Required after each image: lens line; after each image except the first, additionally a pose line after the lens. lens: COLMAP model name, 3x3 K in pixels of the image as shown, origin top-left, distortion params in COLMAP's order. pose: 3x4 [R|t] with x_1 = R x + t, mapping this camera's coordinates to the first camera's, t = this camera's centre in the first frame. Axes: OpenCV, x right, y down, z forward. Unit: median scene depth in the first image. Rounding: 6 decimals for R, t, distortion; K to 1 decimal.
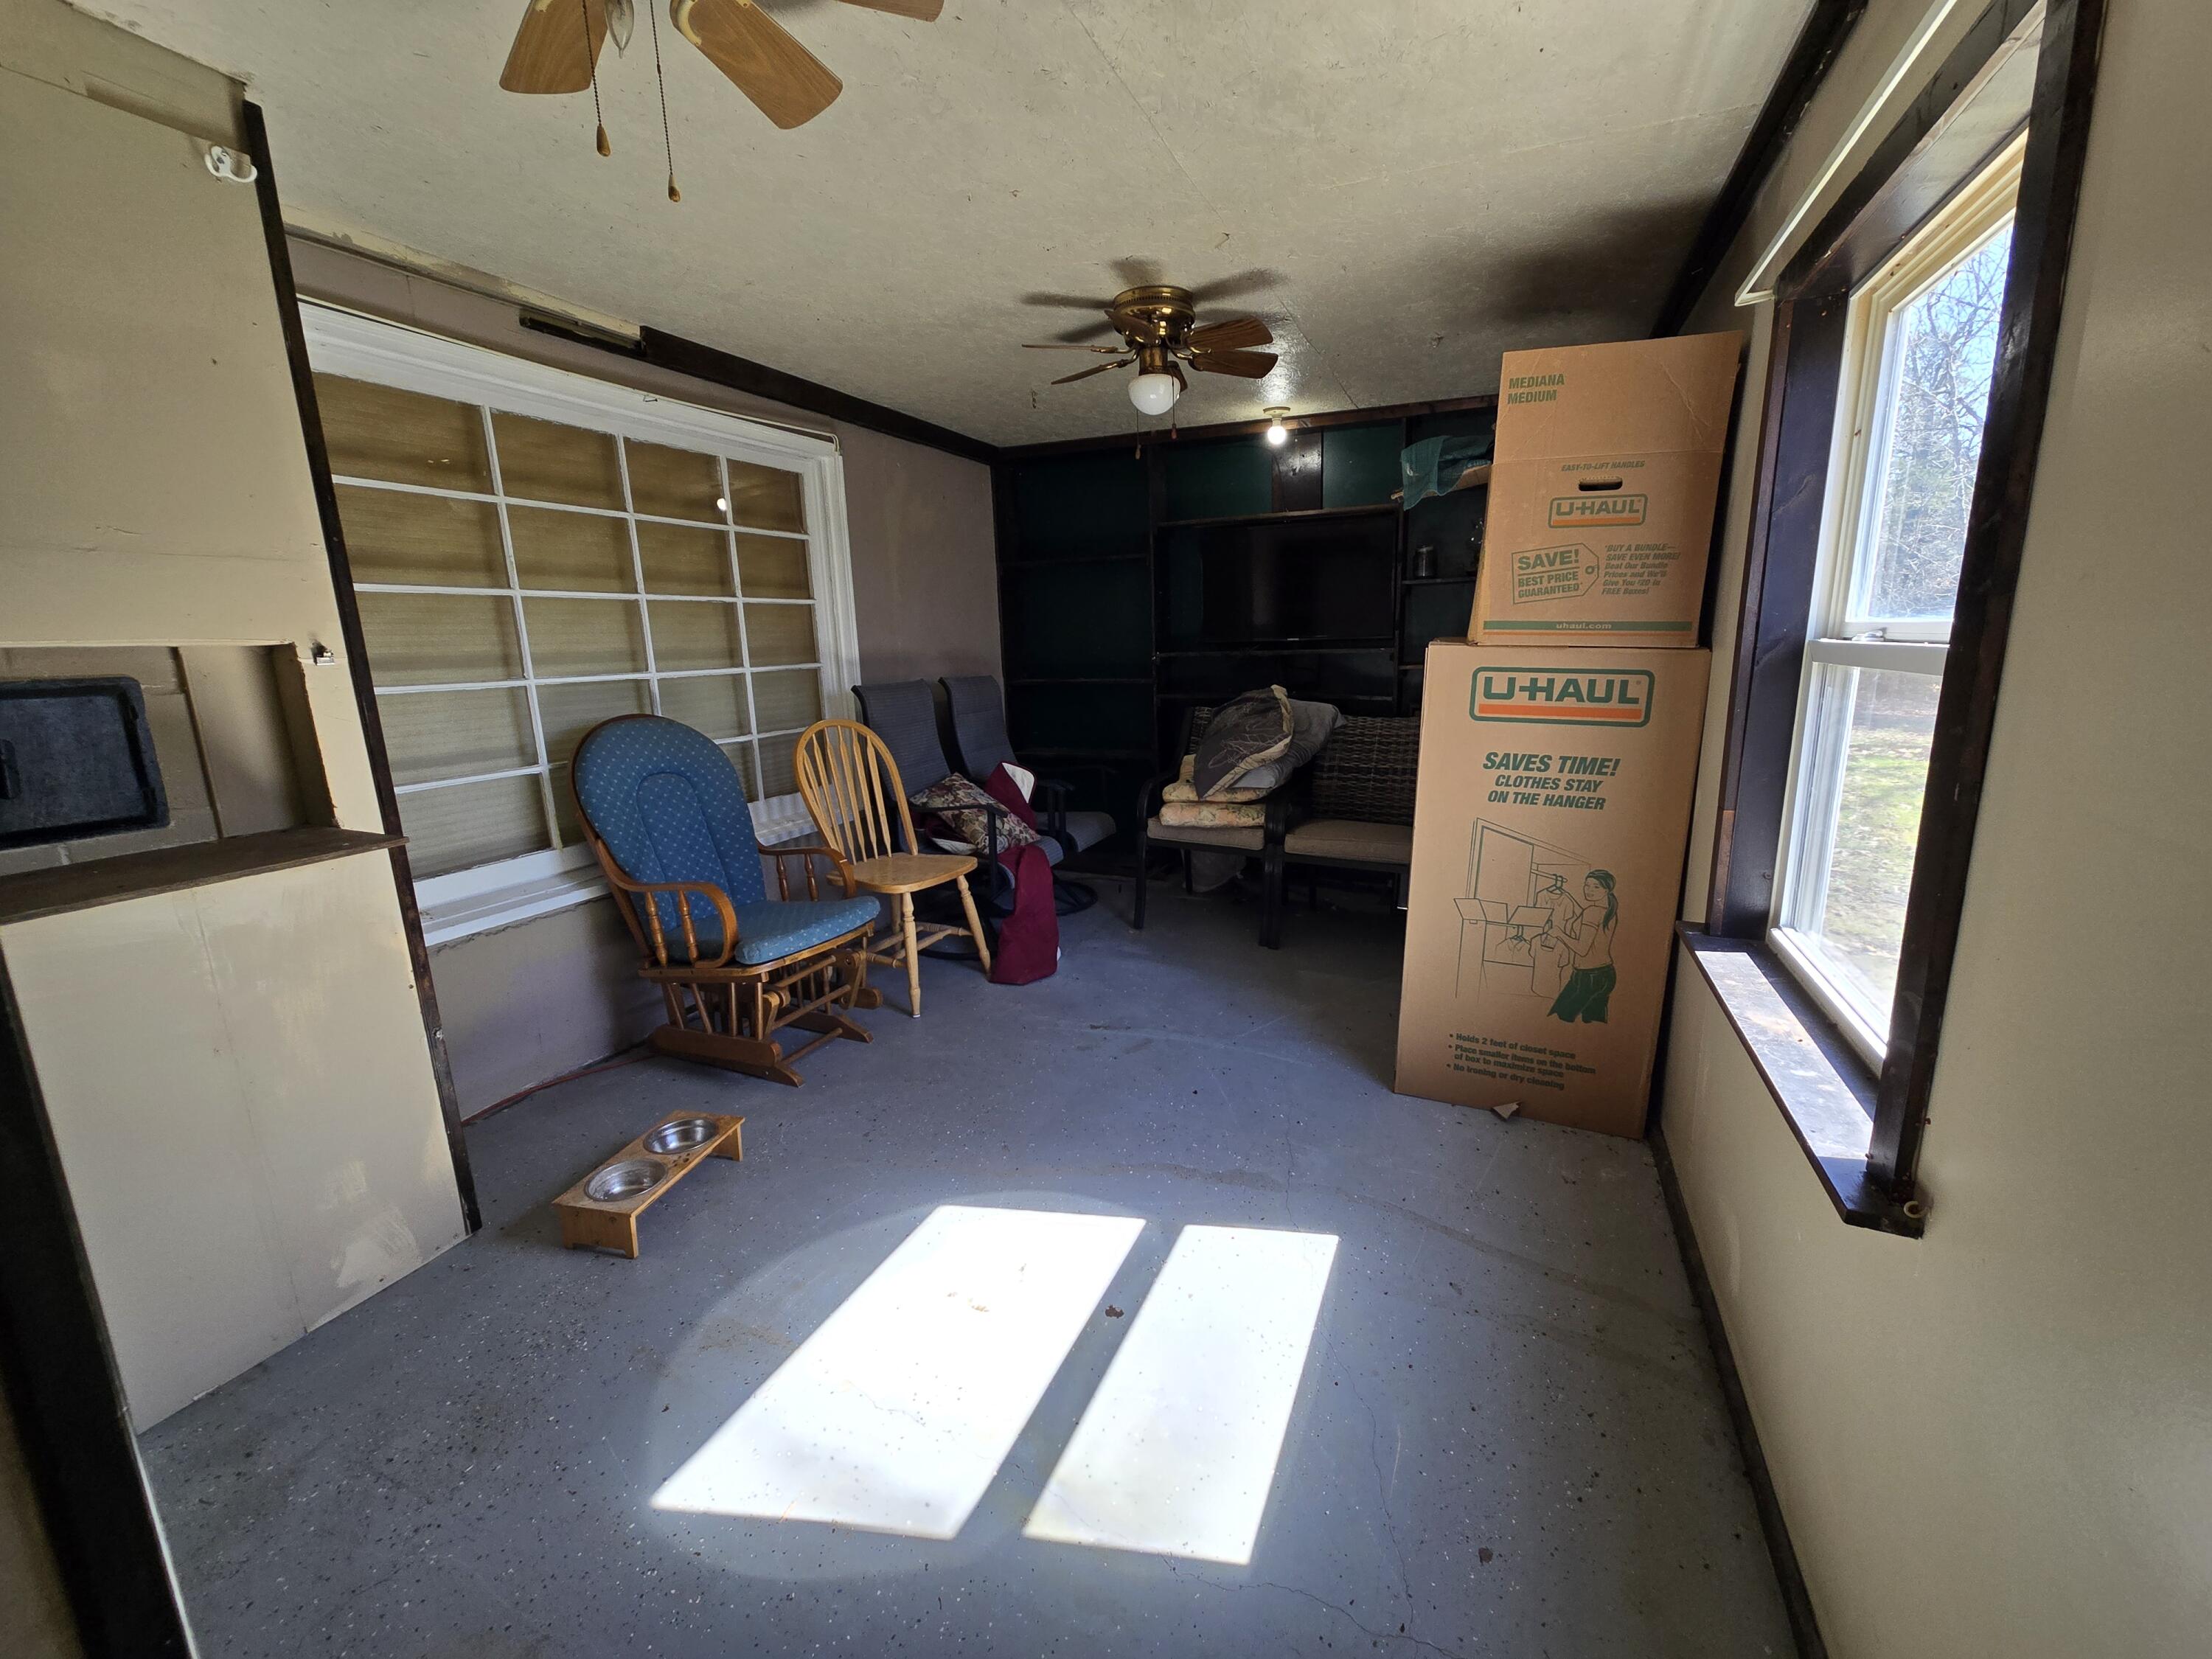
lens RADIAL K [[909.1, 0, 1108.0], [0, 909.1, 829.8], [0, 0, 1]] dist [0.002075, -0.000265]
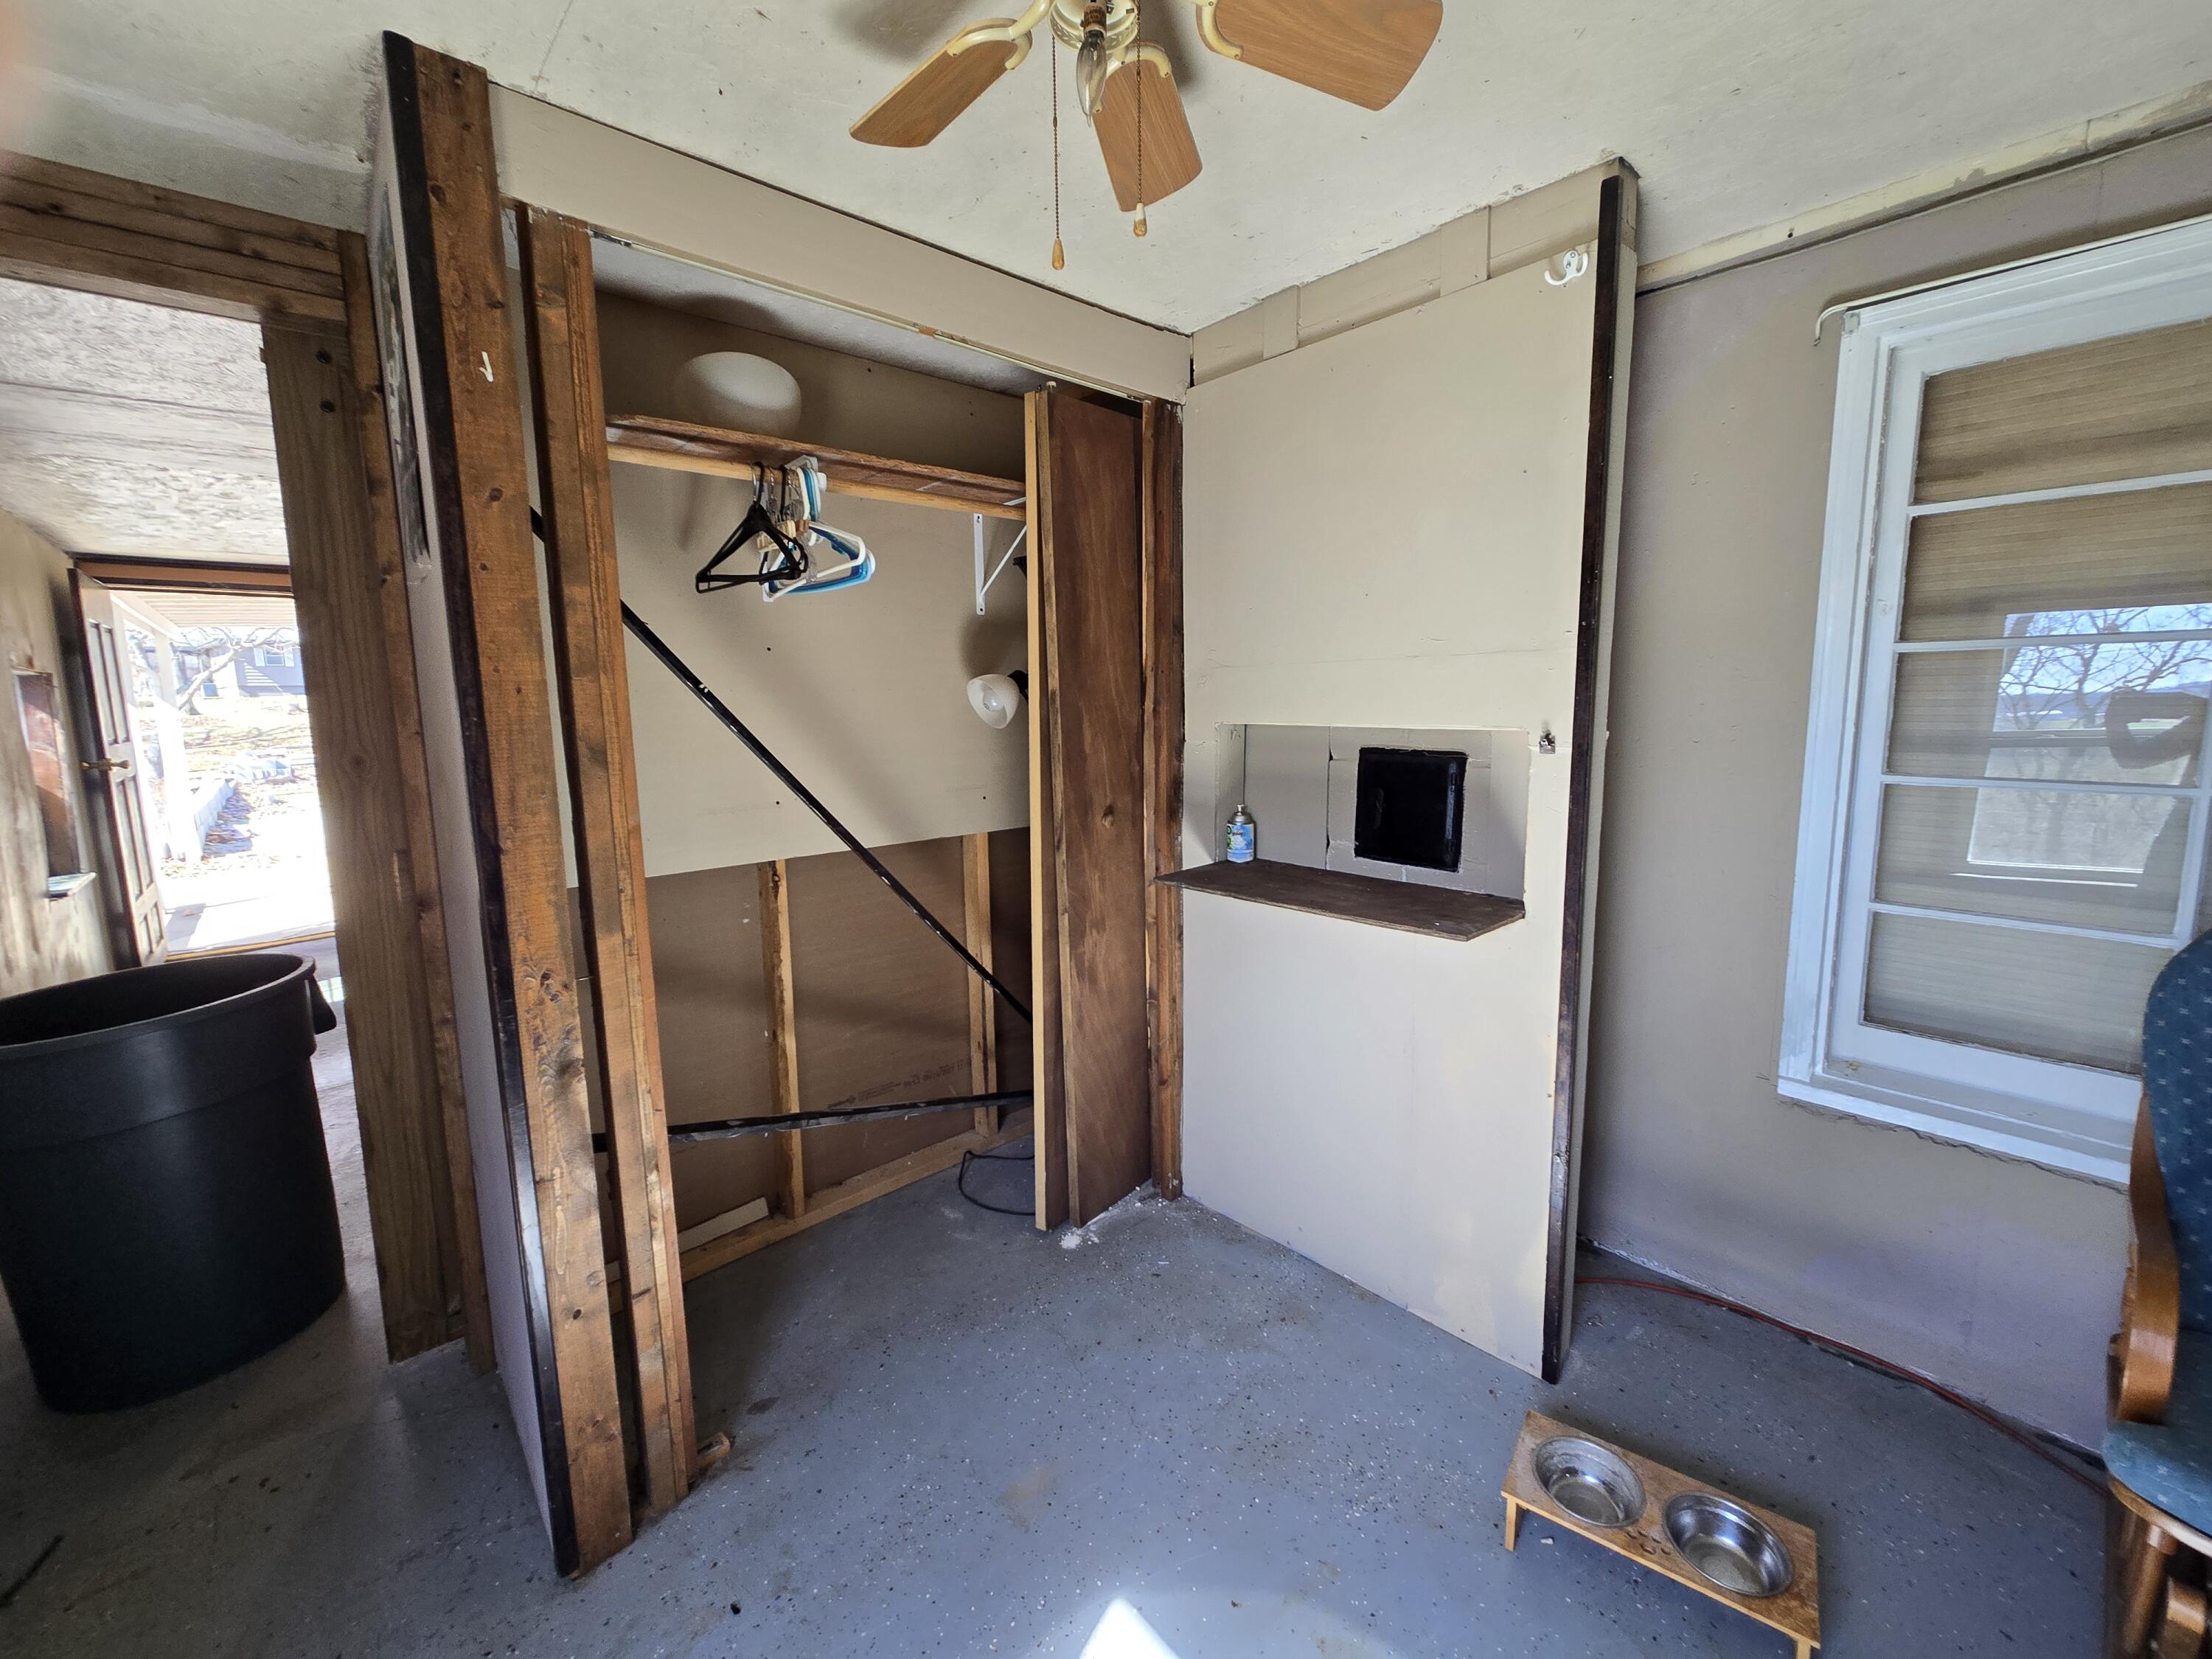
lens RADIAL K [[909.1, 0, 1108.6], [0, 909.1, 824.1], [0, 0, 1]] dist [0.002075, -0.000265]
pose [[-0.398595, 0.167236, -0.901751, 0.168207], [-0.161565, 0.955053, 0.248537, -0.207413], [0.902784, 0.244757, -0.353660, 0.705268]]
